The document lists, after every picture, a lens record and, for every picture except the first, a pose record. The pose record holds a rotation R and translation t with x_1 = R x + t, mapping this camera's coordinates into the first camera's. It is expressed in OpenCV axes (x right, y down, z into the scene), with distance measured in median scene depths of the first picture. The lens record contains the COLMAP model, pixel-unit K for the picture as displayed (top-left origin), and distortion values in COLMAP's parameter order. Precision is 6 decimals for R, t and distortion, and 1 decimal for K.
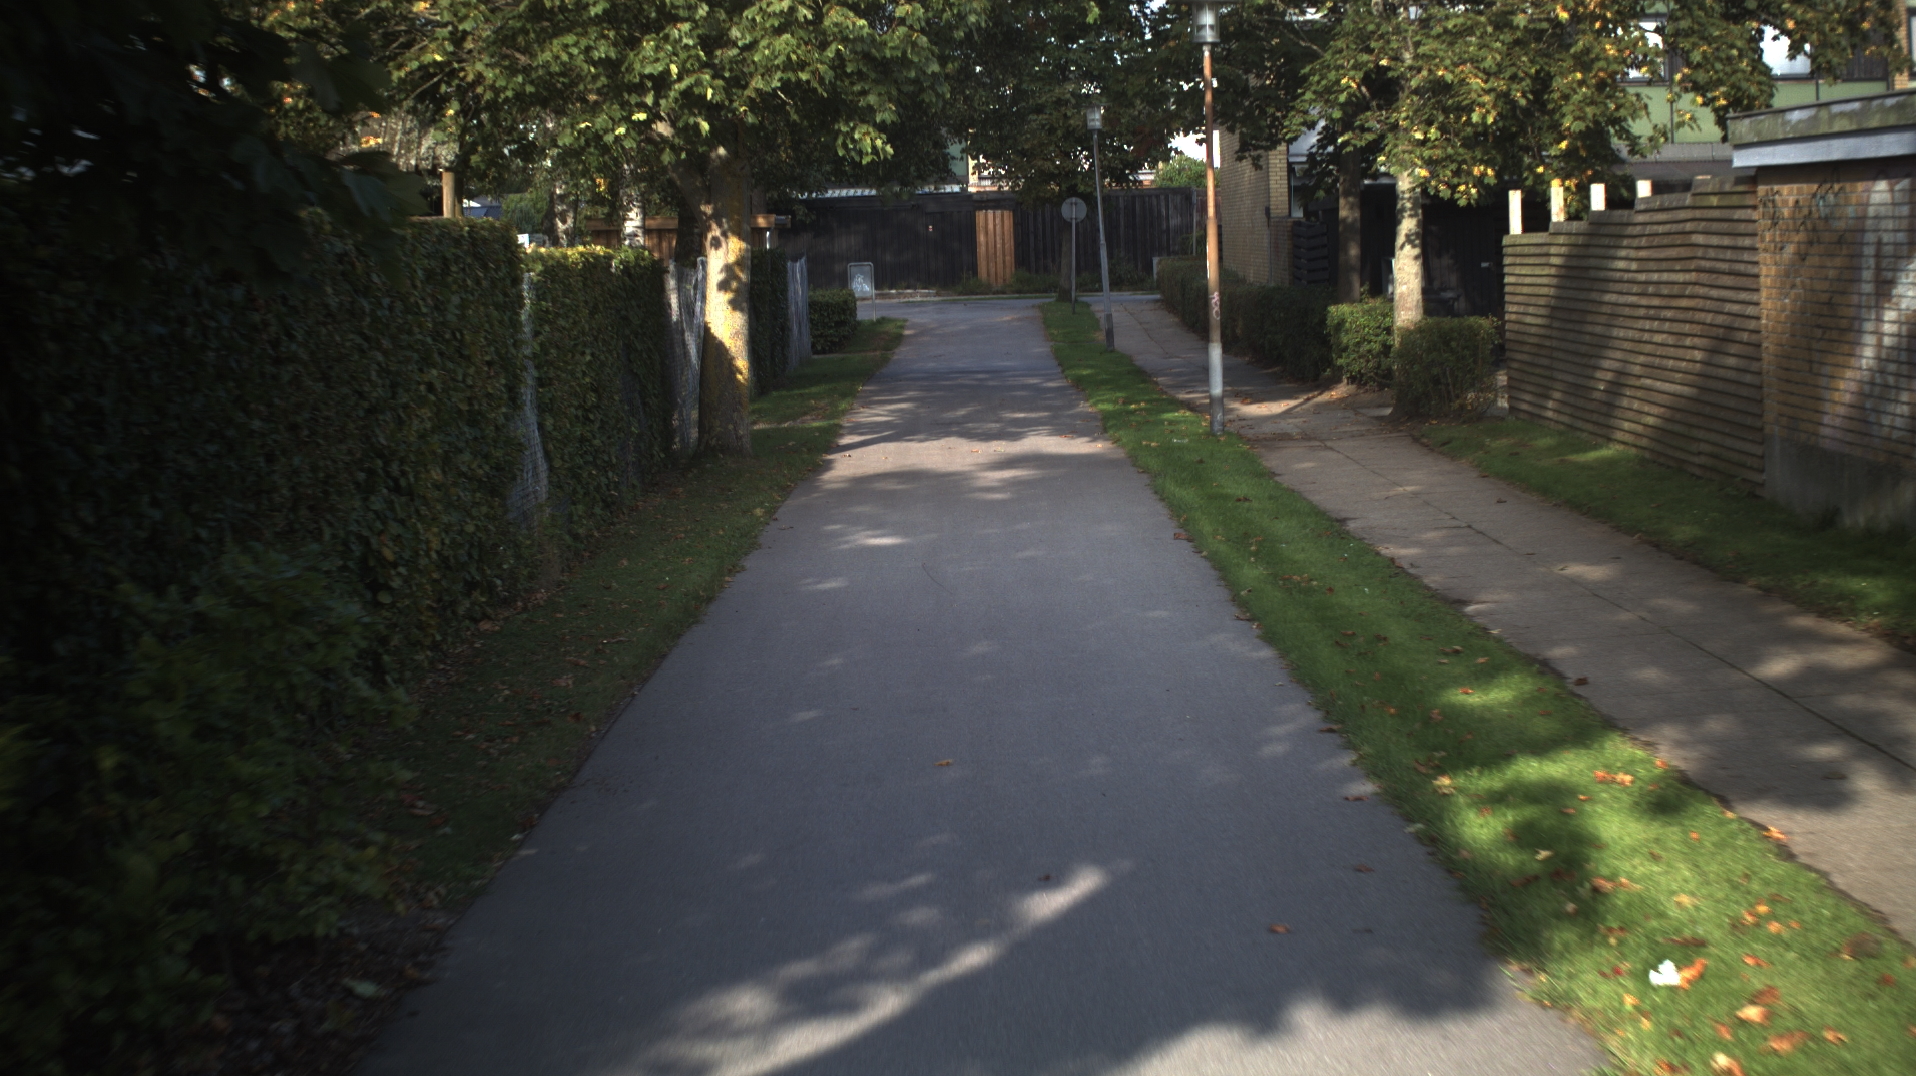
lens RADIAL K [[3316.5, 0, 958.0], [0, 3316.5, 538.0], [0, 0, 1]] dist [-0.315256, 0.664423]
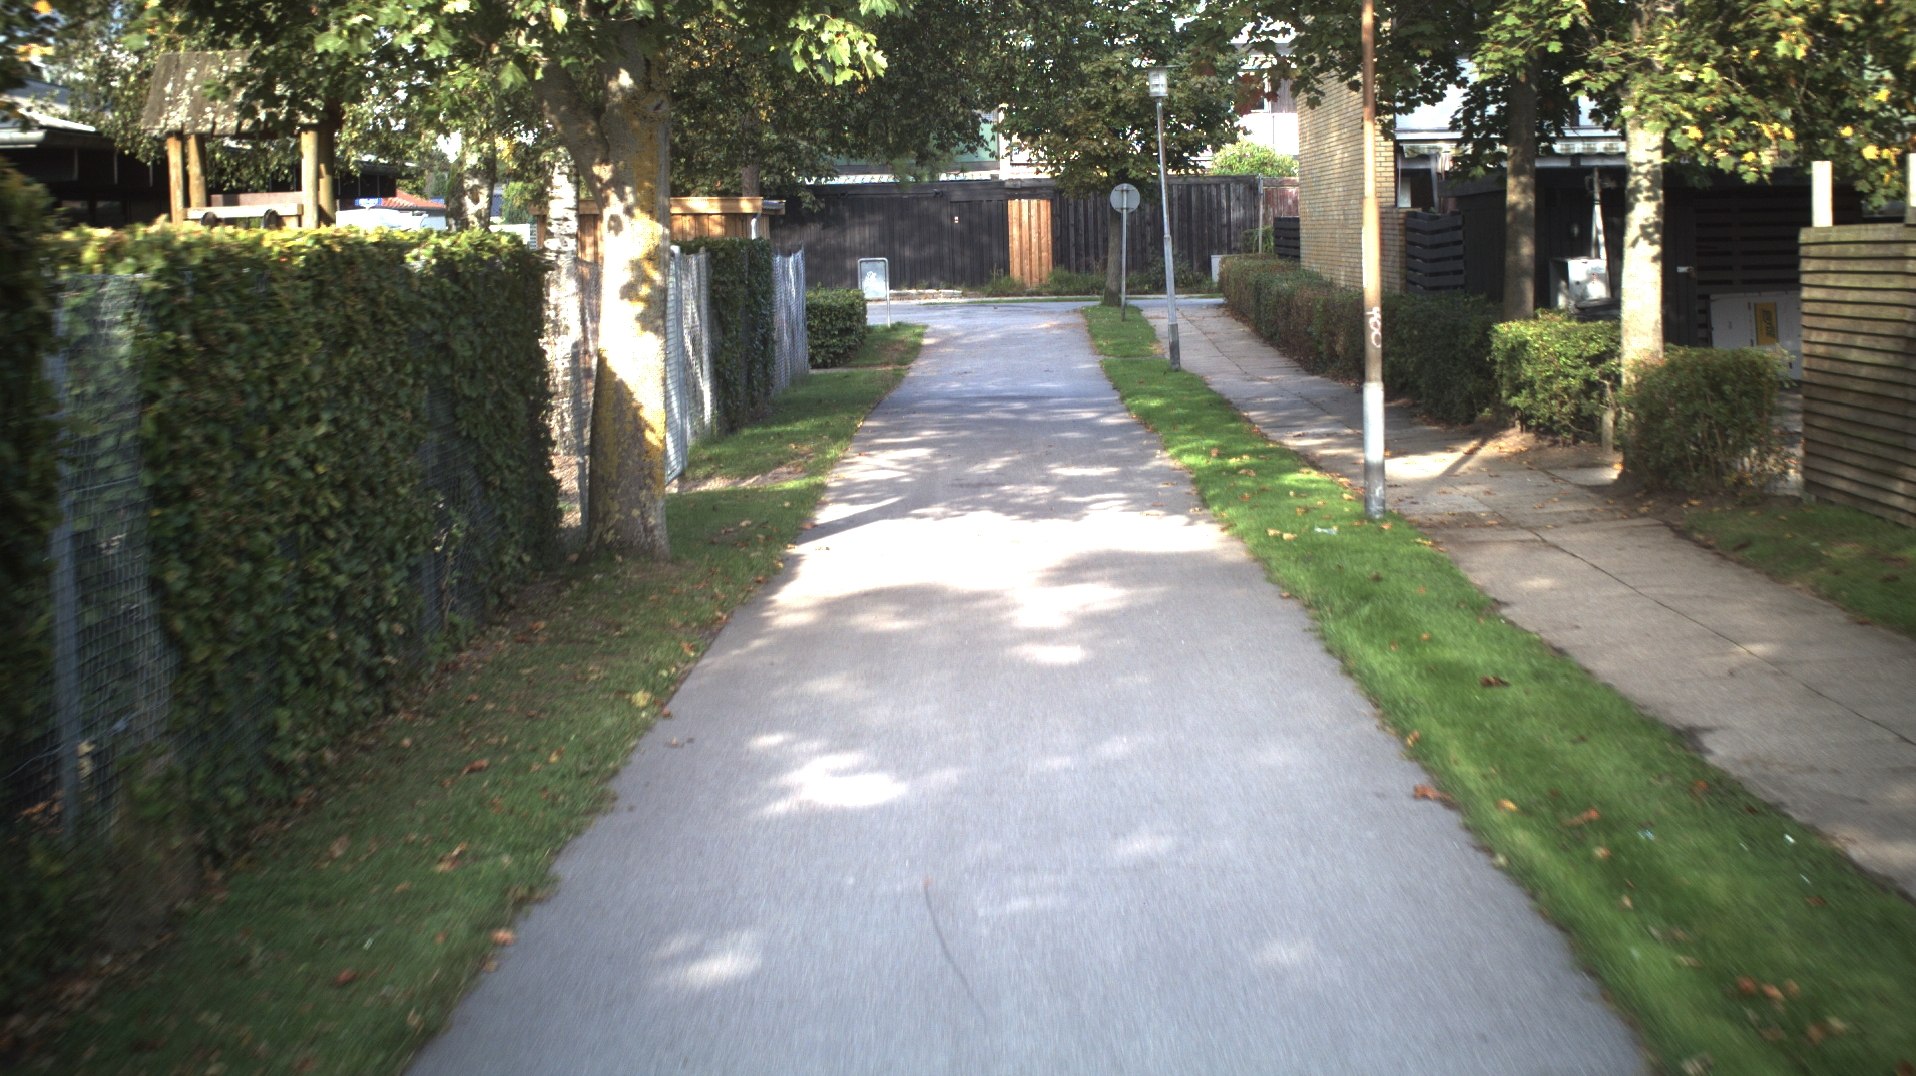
lens RADIAL K [[3316.5, 0, 958.0], [0, 3316.5, 538.0], [0, 0, 1]] dist [-0.315256, 0.664423]
pose [[0.999923, 0.010110, -0.007165, -0.001763], [-0.010102, 0.999948, 0.001177, -0.024841], [0.007176, -0.001104, 0.999974, 0.298559]]
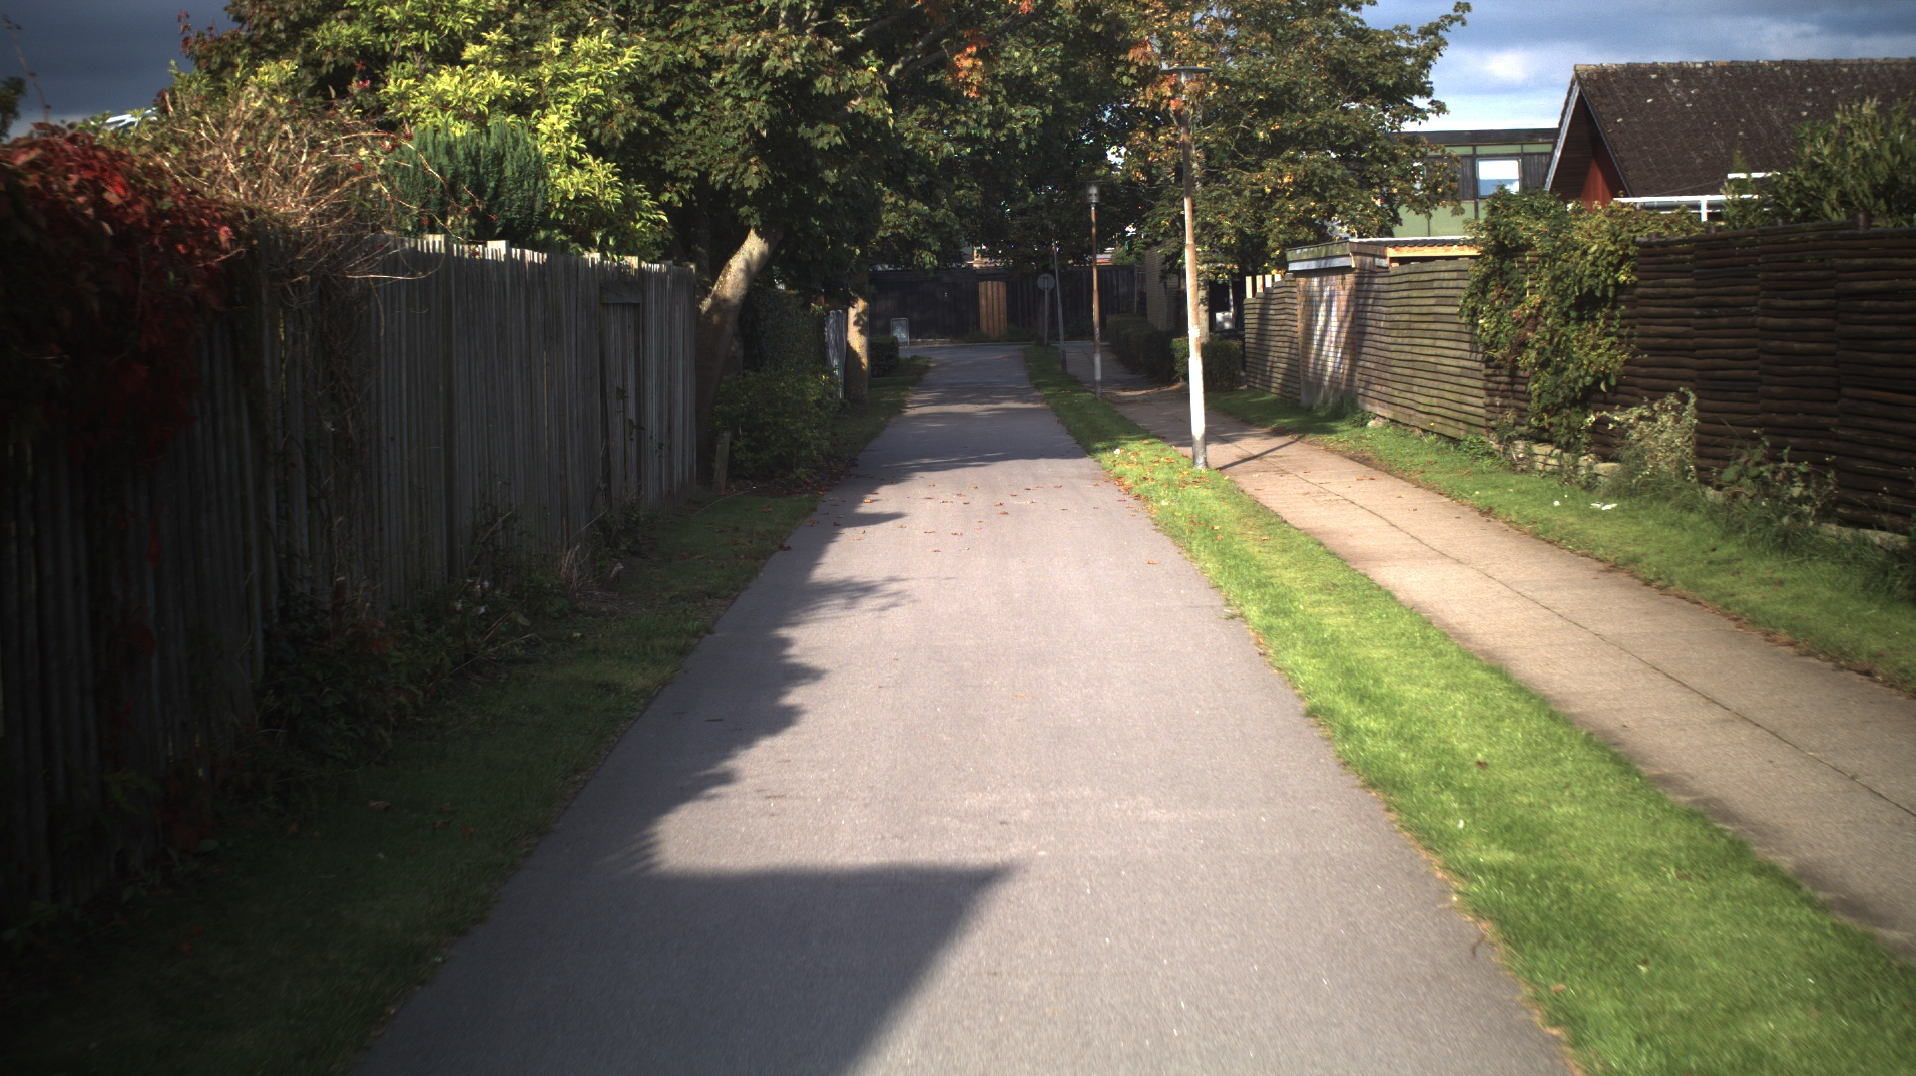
lens RADIAL K [[3316.5, 0, 958.0], [0, 3316.5, 538.0], [0, 0, 1]] dist [-0.315256, 0.664423]
pose [[0.999999, 0.000587, -0.001554, -0.002454], [-0.000617, 0.999810, -0.019484, 0.081948], [0.001542, 0.019485, 0.999809, -0.892873]]
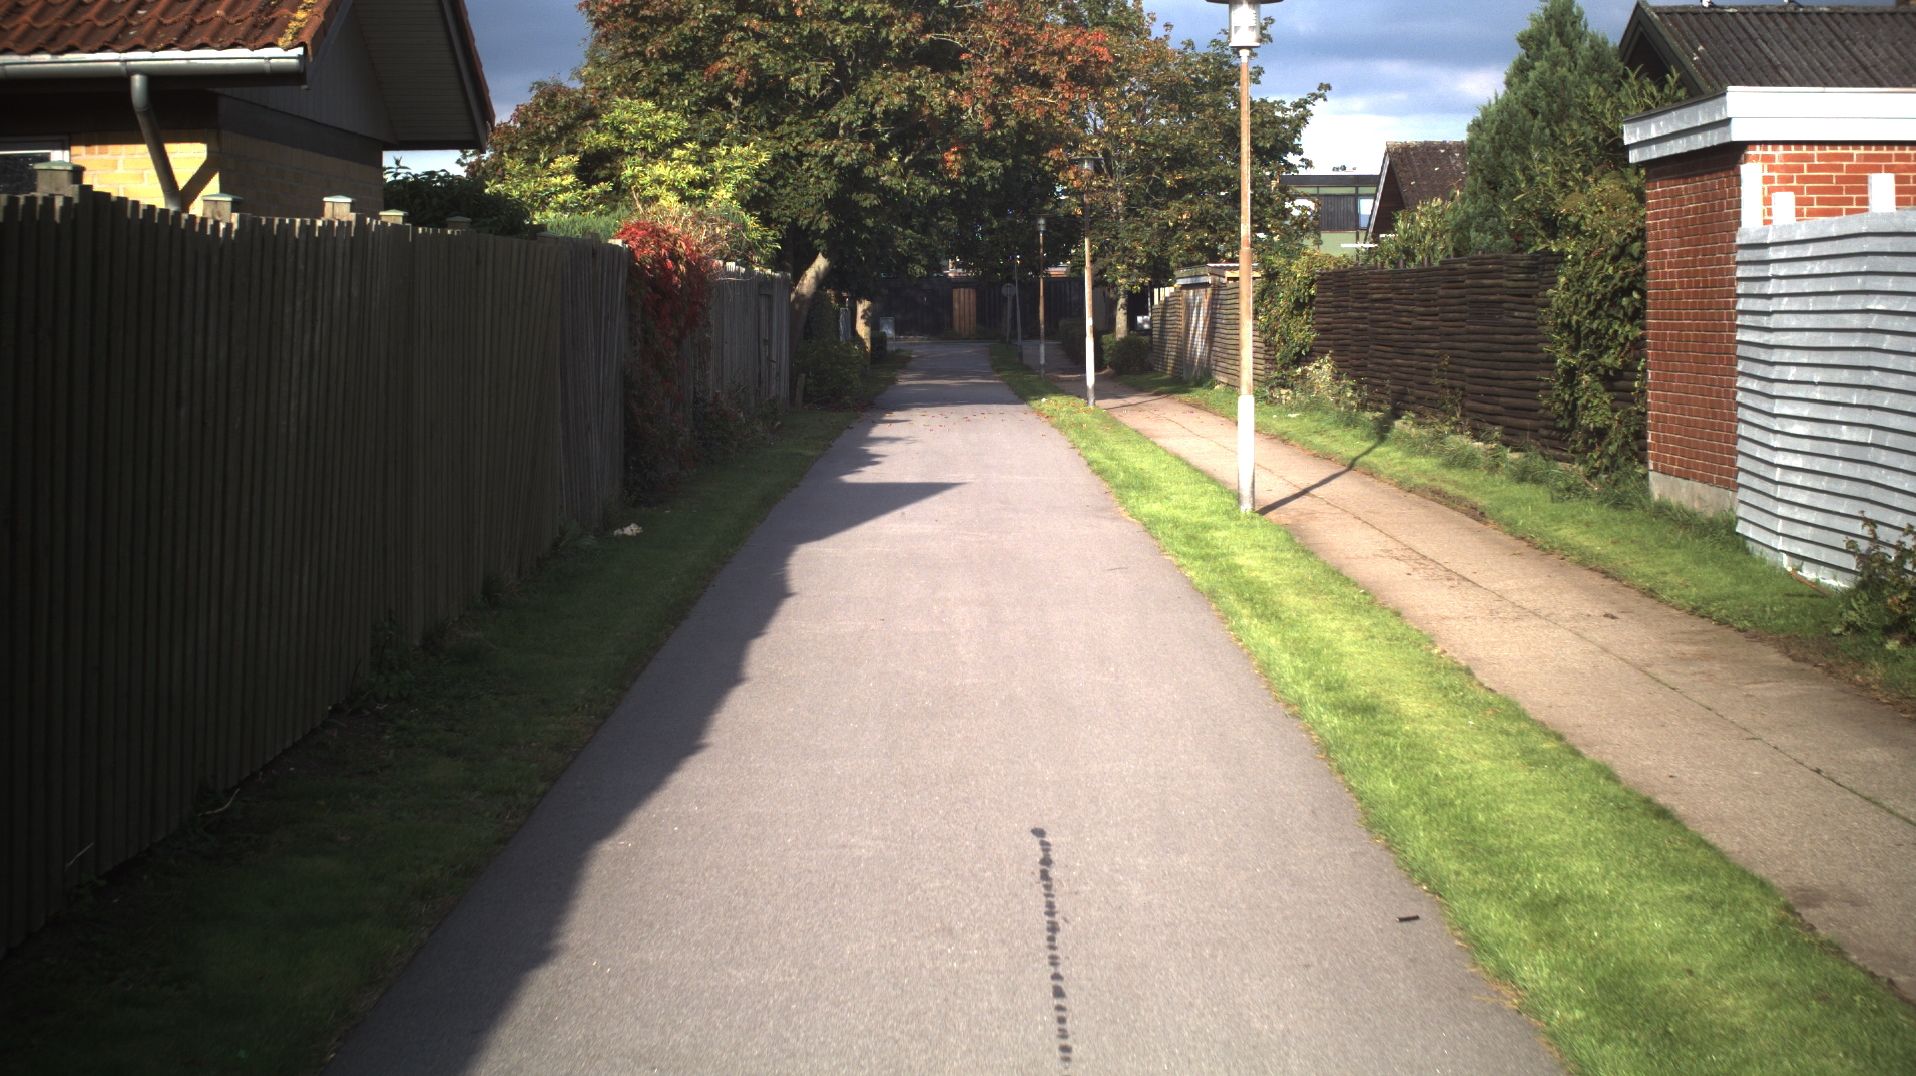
lens RADIAL K [[3316.5, 0, 958.0], [0, 3316.5, 538.0], [0, 0, 1]] dist [-0.315256, 0.664423]
pose [[0.999743, 0.021121, 0.008281, -0.007230], [-0.020936, 0.999541, -0.021906, 0.141205], [-0.008740, 0.021727, 0.999726, -1.493039]]
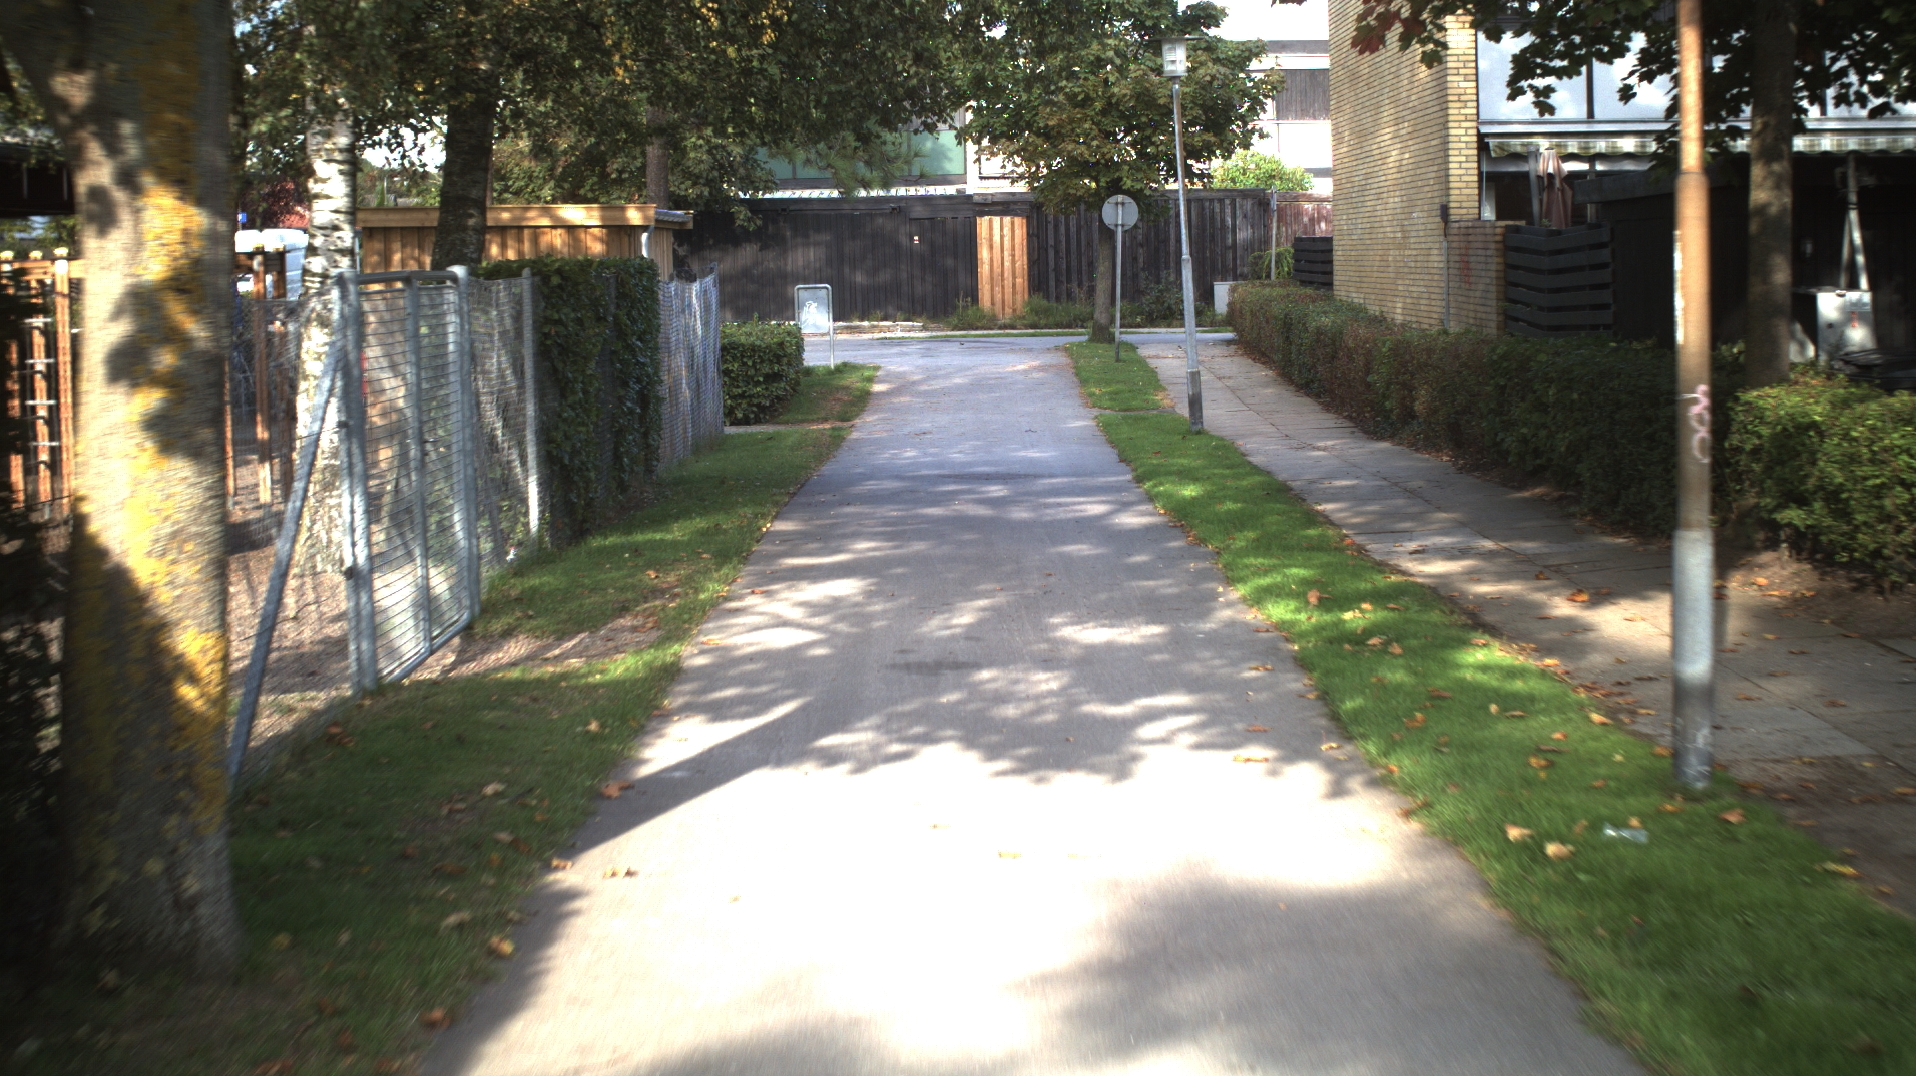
lens RADIAL K [[3316.5, 0, 958.0], [0, 3316.5, 538.0], [0, 0, 1]] dist [-0.315256, 0.664423]
pose [[0.999921, 0.012095, 0.003547, -0.001668], [-0.012071, 0.999903, -0.006900, -0.049826], [-0.003630, 0.006857, 0.999970, 0.595898]]
